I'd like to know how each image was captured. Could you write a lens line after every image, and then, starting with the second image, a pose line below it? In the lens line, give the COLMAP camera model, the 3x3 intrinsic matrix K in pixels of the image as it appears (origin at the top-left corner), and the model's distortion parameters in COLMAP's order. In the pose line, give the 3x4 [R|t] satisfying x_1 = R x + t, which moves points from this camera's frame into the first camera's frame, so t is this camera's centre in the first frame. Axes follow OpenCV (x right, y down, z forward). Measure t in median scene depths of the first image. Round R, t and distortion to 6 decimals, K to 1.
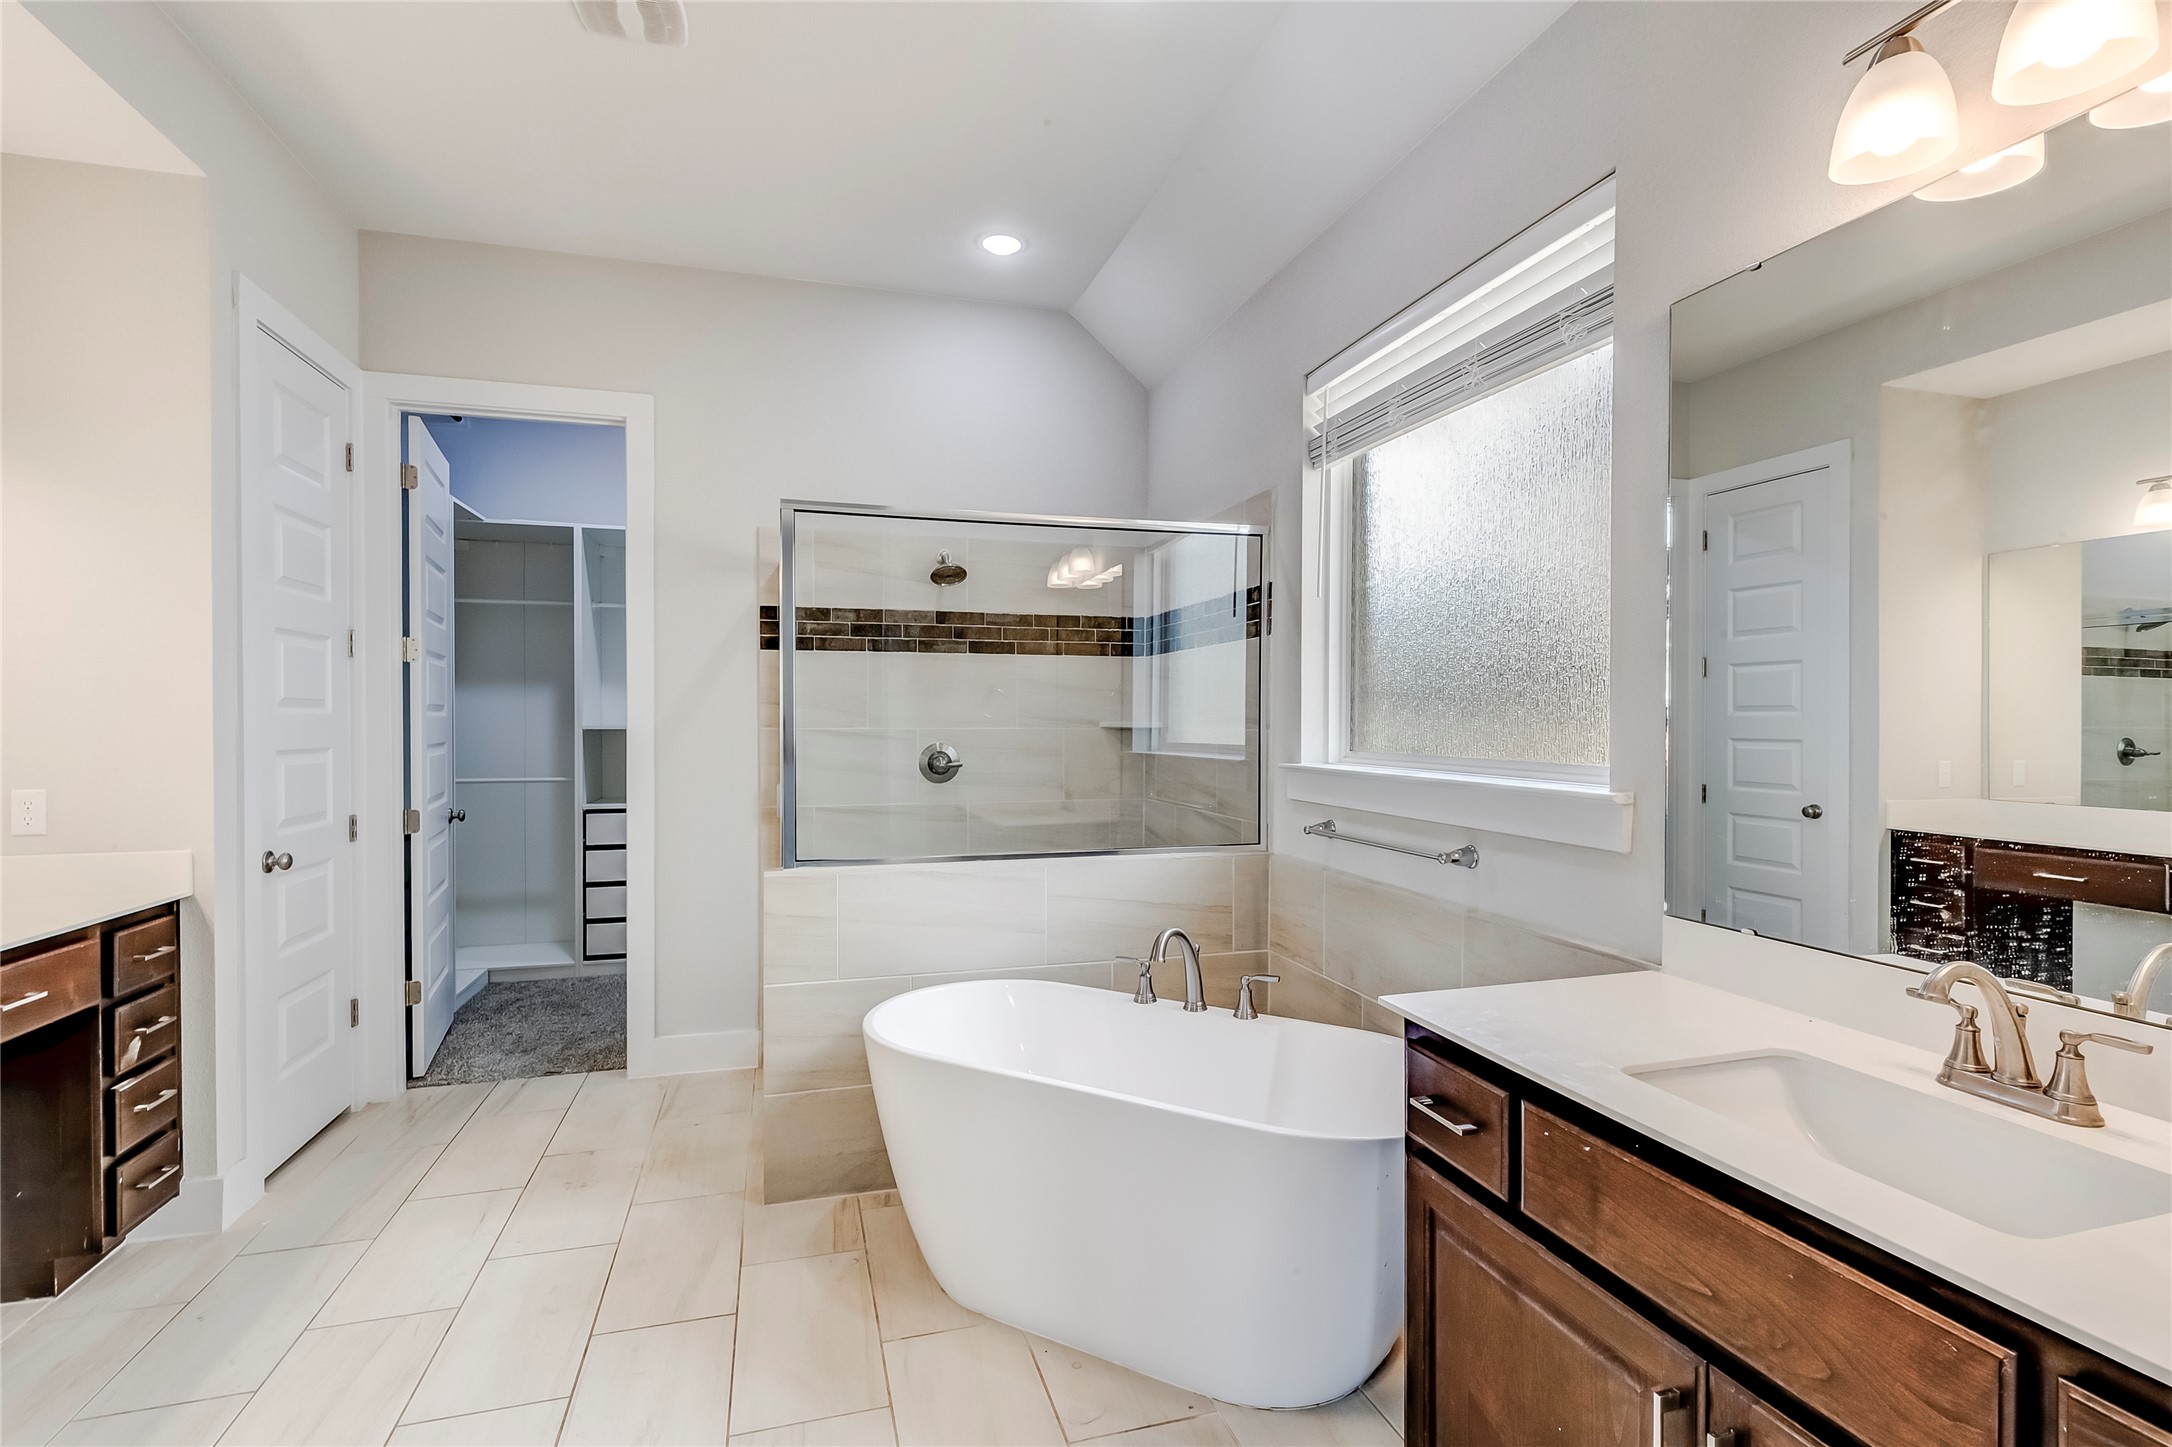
lens RADIAL K [[980.4, 0, 1064.0], [0, 980.4, 730.7], [0, 0, 1]] dist [0.002153, -0.000321]
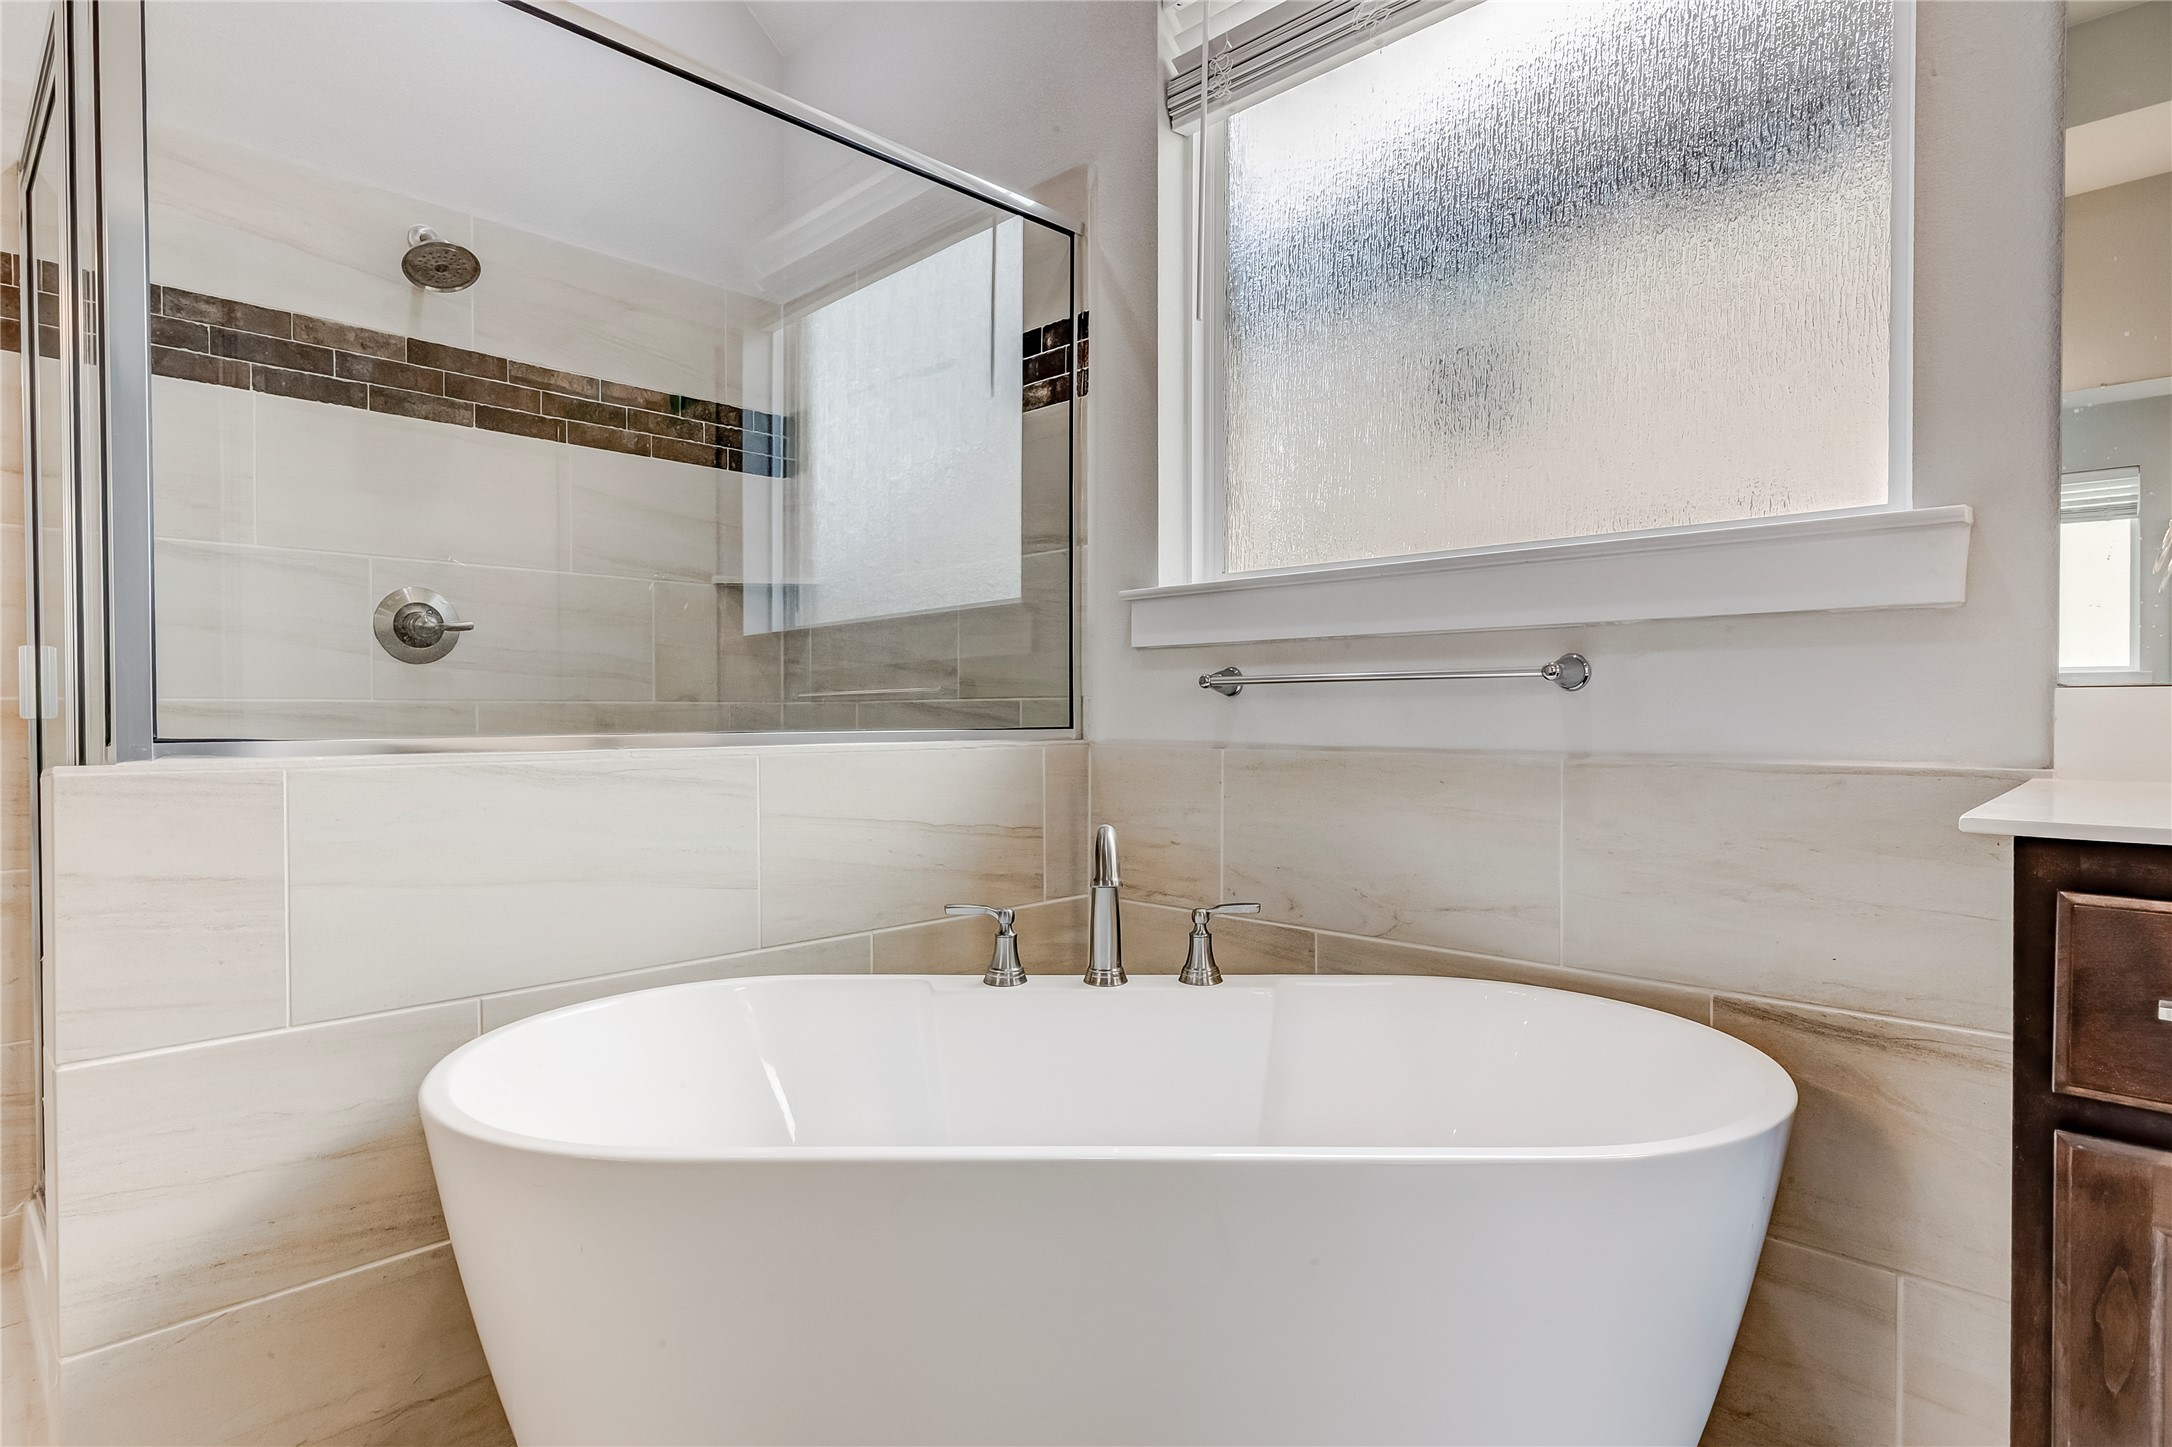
lens RADIAL K [[1151.1, 0, 1080.5], [0, 1151.1, 718.0], [0, 0, 1]] dist [0.007464, 0.002164]
pose [[0.868631, -0.005376, 0.495430, -0.125754], [0.007015, 0.999974, -0.001447, 0.086673], [-0.495410, 0.004732, 0.868646, 0.281768]]
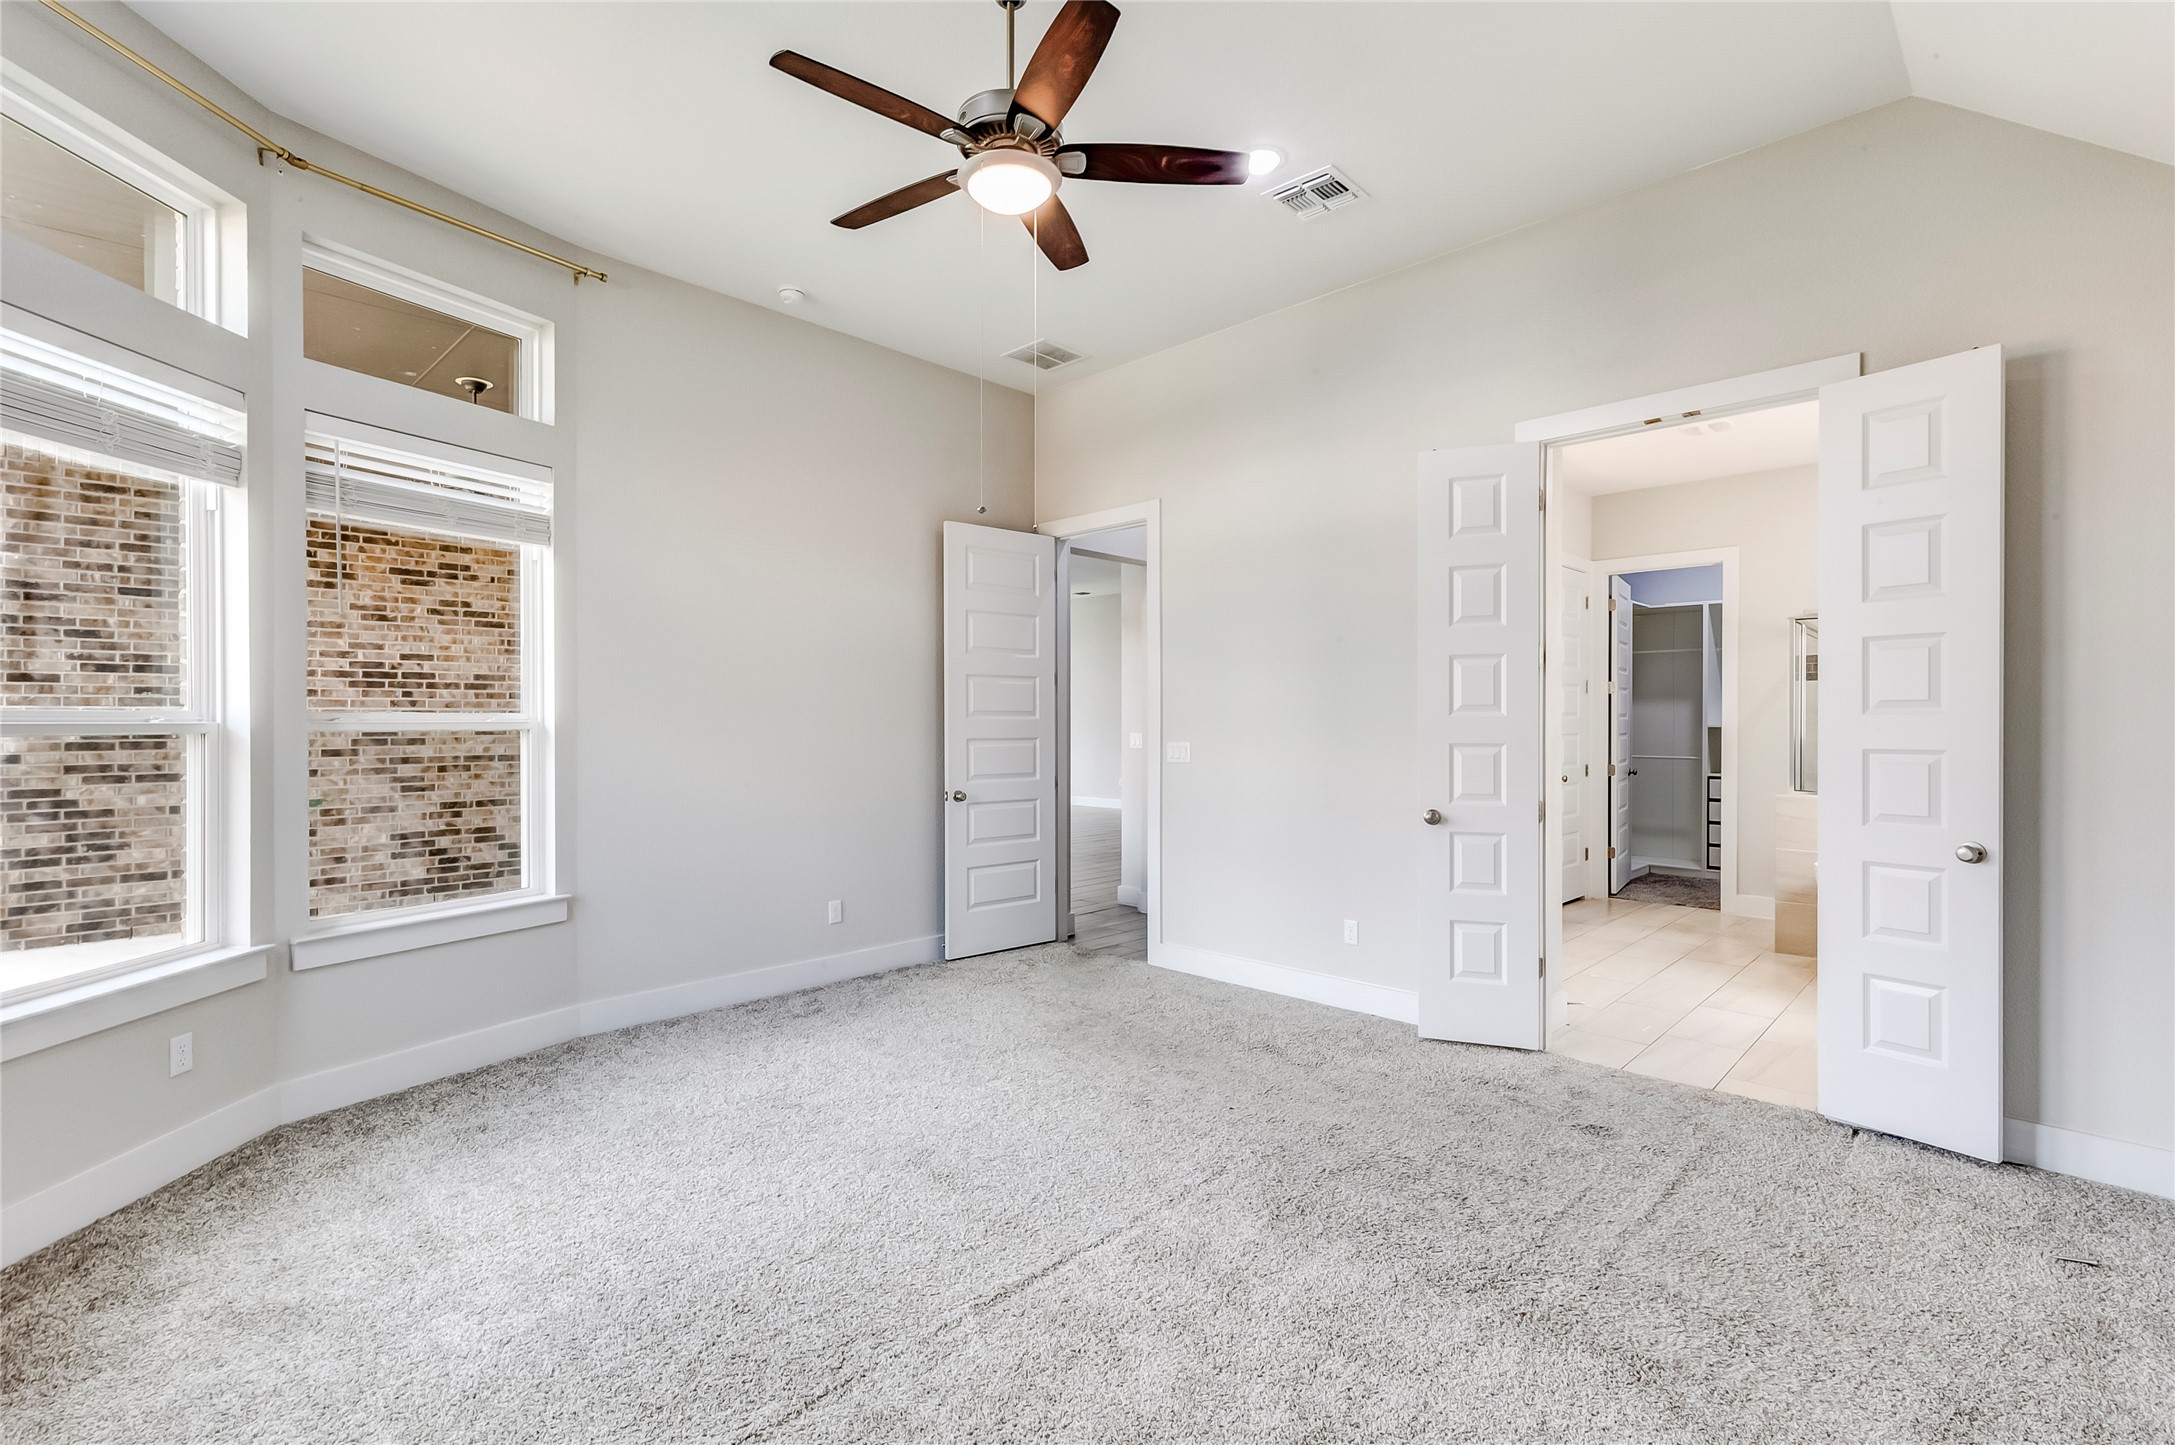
lens RADIAL K [[981.7, 0, 1085.6], [0, 981.7, 725.5], [0, 0, 1]] dist [0.002153, -0.000321]
pose [[0.488905, 0.006055, -0.872316, 0.551129], [-0.009694, 0.999952, 0.001507, 0.004587], [0.872283, 0.007719, 0.488940, -0.902395]]
